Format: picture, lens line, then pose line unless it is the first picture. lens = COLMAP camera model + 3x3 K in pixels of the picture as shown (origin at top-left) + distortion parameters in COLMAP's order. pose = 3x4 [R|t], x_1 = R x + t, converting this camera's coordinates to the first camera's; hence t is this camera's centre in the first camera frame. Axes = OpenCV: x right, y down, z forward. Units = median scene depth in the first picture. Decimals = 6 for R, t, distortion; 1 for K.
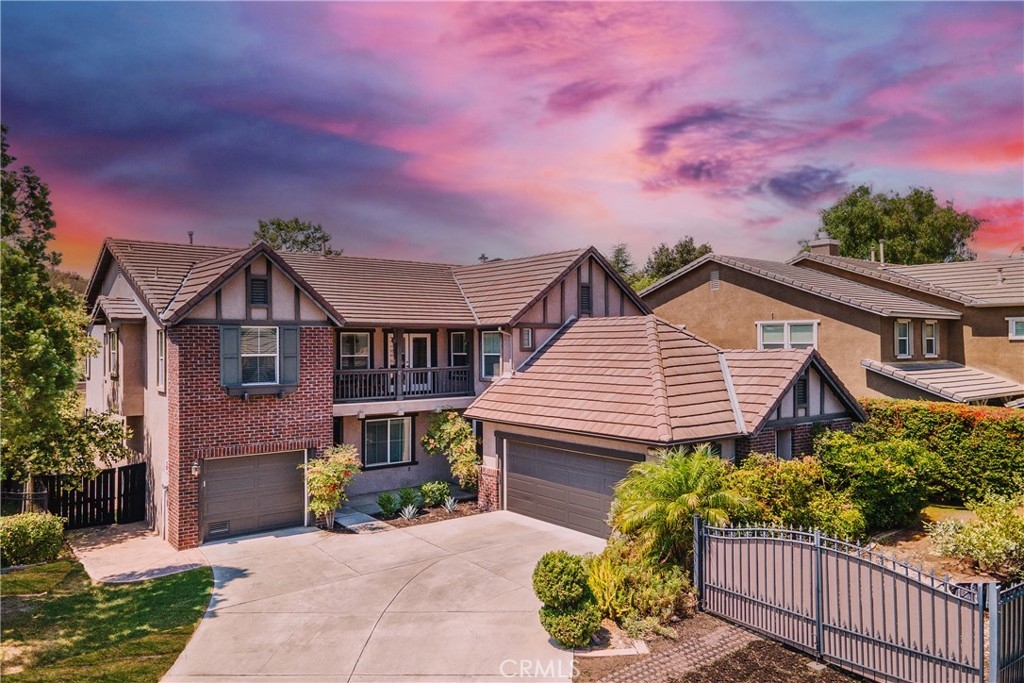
lens RADIAL K [[729.0, 0, 504.5], [0, 729.0, 336.9], [0, 0, 1]] dist [0.009760, 0.000239]
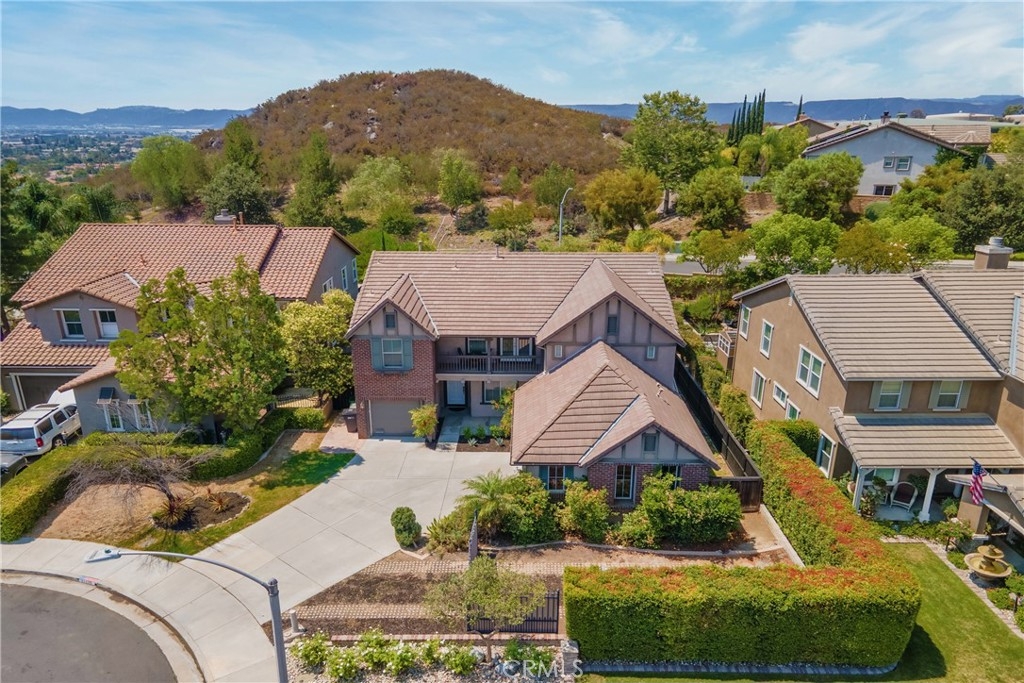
lens RADIAL K [[729.0, 0, 517.9], [0, 729.0, 344.0], [0, 0, 1]] dist [0.009760, 0.000239]
pose [[0.793966, 0.184047, -0.579435, 0.846082], [-0.008956, 0.956515, 0.291547, -0.457685], [0.607896, -0.226288, 0.761088, -0.211335]]
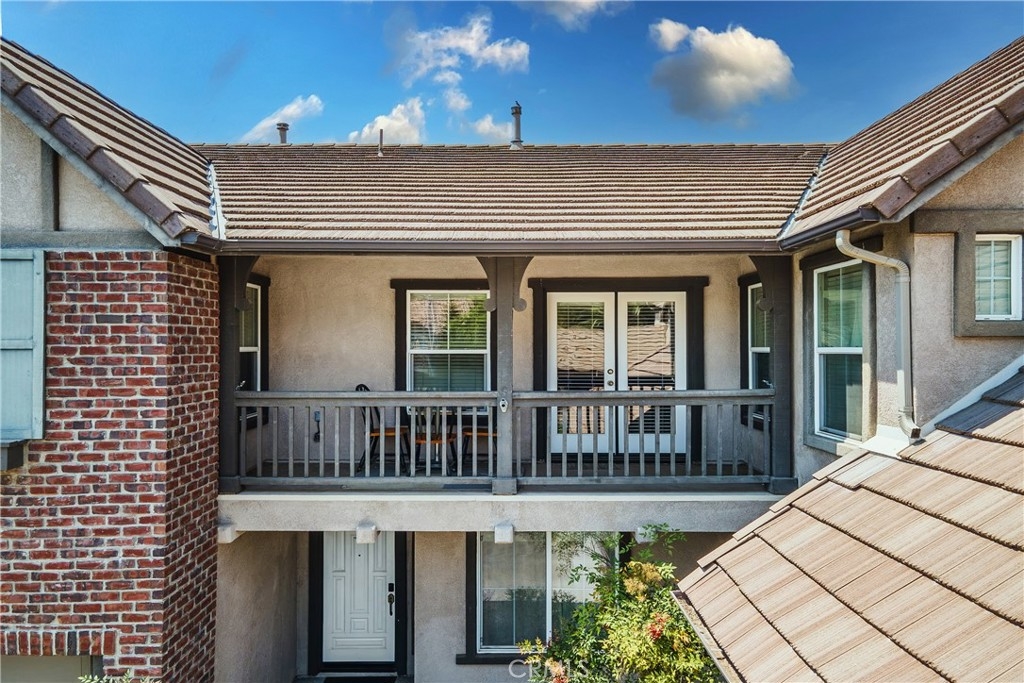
lens RADIAL K [[729.0, 0, 507.5], [0, 729.0, 338.0], [0, 0, 1]] dist [0.009760, 0.000239]
pose [[0.776839, -0.003432, -0.629690, 0.055527], [0.004839, 0.999988, 0.000519, 0.018863], [0.629681, -0.003450, 0.776846, 0.734845]]
